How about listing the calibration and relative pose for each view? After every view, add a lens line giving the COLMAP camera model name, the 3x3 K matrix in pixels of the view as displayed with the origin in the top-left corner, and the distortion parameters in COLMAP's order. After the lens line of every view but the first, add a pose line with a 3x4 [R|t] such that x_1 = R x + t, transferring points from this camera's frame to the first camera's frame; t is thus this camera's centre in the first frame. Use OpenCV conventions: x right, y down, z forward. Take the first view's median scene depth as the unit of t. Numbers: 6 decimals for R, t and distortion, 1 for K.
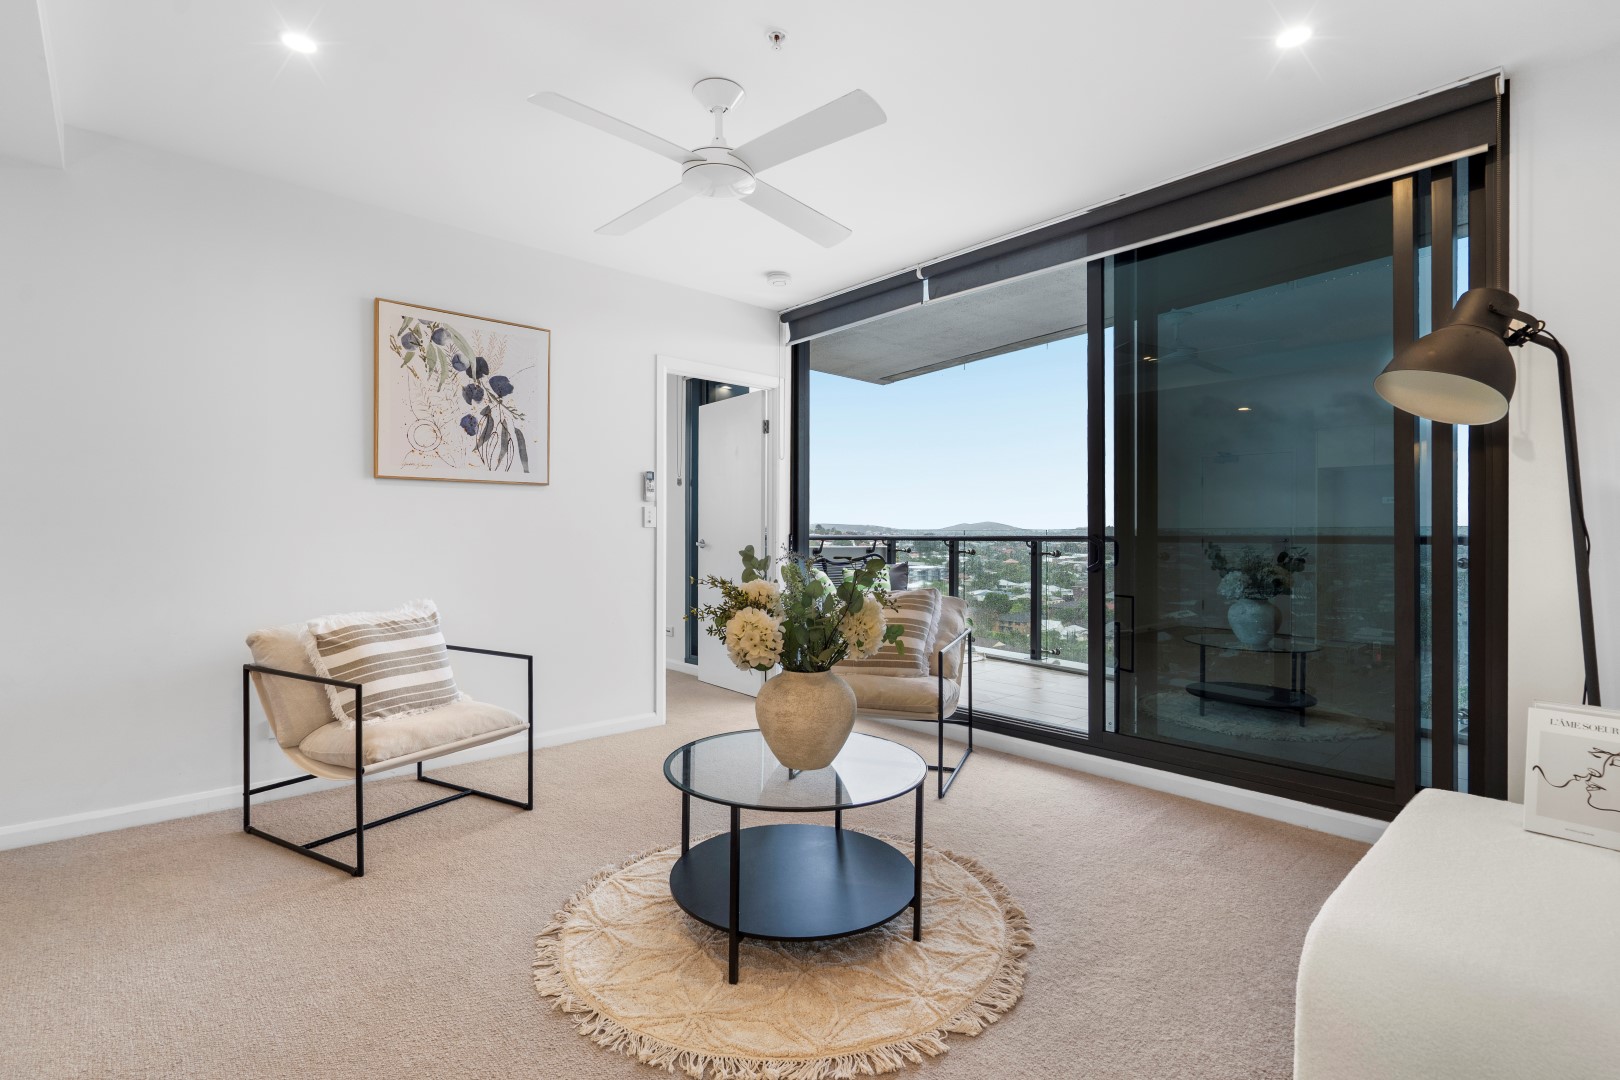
lens RADIAL K [[752.3, 0, 810.0], [0, 752.3, 540.0], [0, 0, 1]] dist [-0.000685, -0.000072]
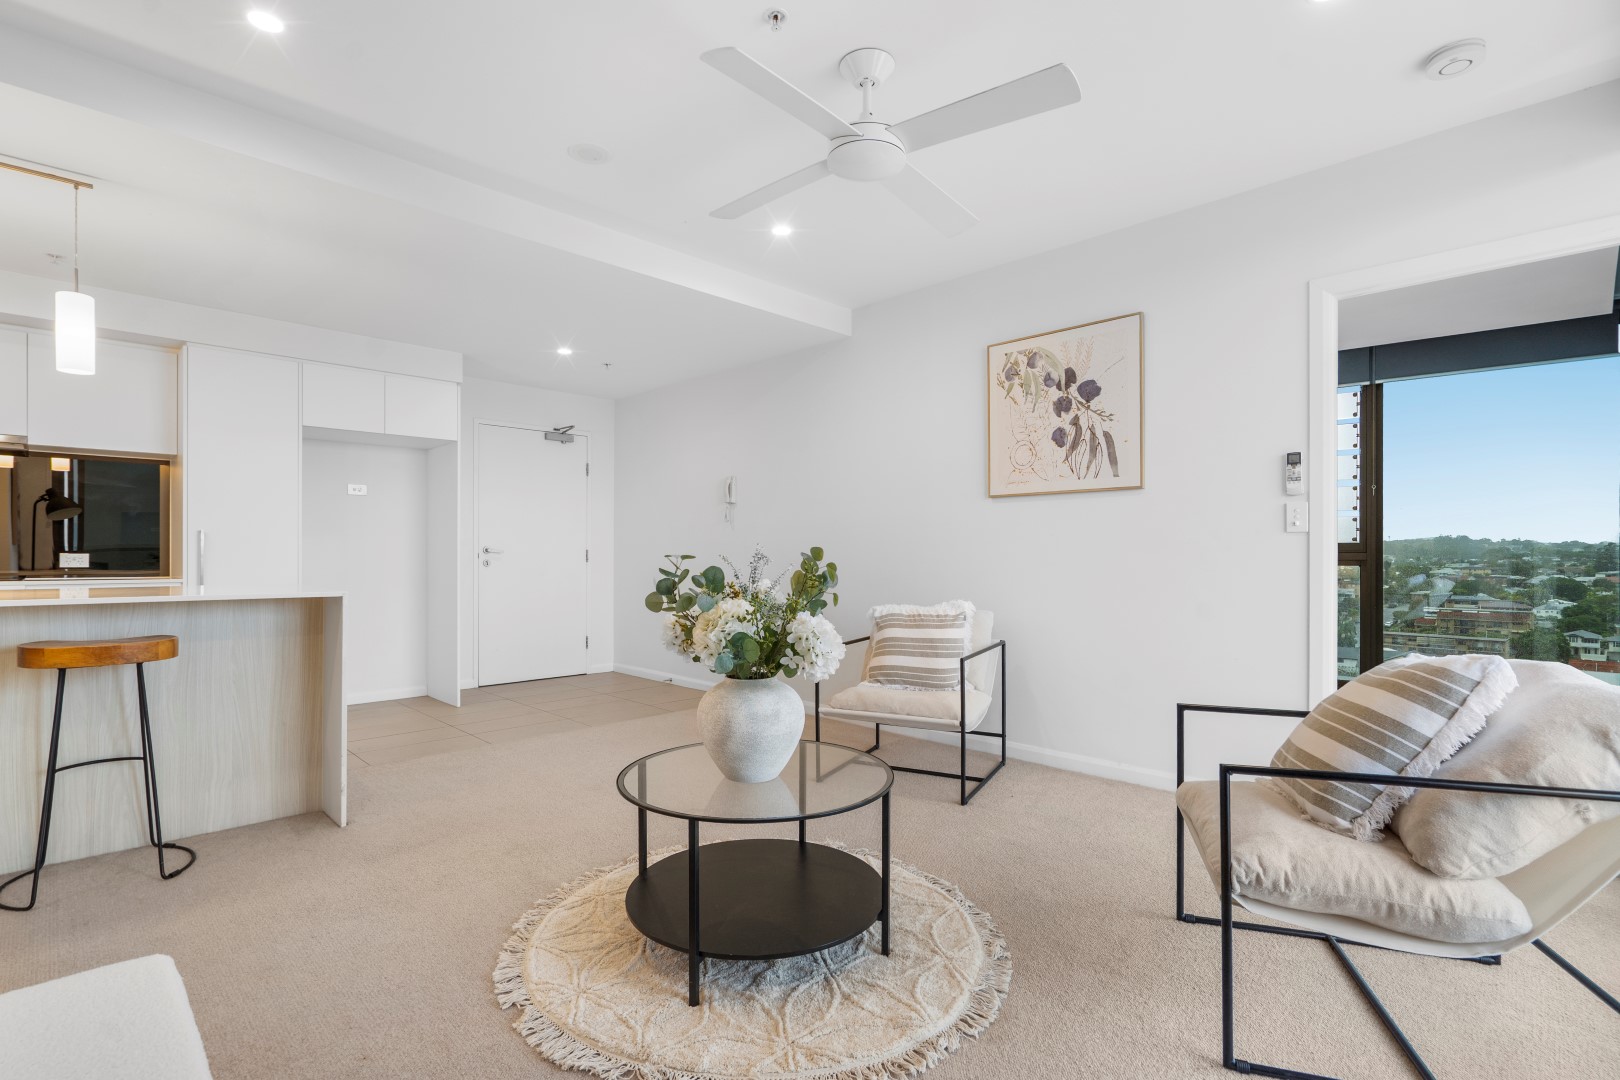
lens RADIAL K [[767.4, 0, 807.0], [0, 767.4, 556.2], [0, 0, 1]] dist [-0.001693, -0.000185]
pose [[0.049054, -0.001148, -0.998795, 0.568647], [-0.009265, 0.999956, -0.001604, 0.013118], [0.998753, 0.009333, 0.049041, 0.606988]]
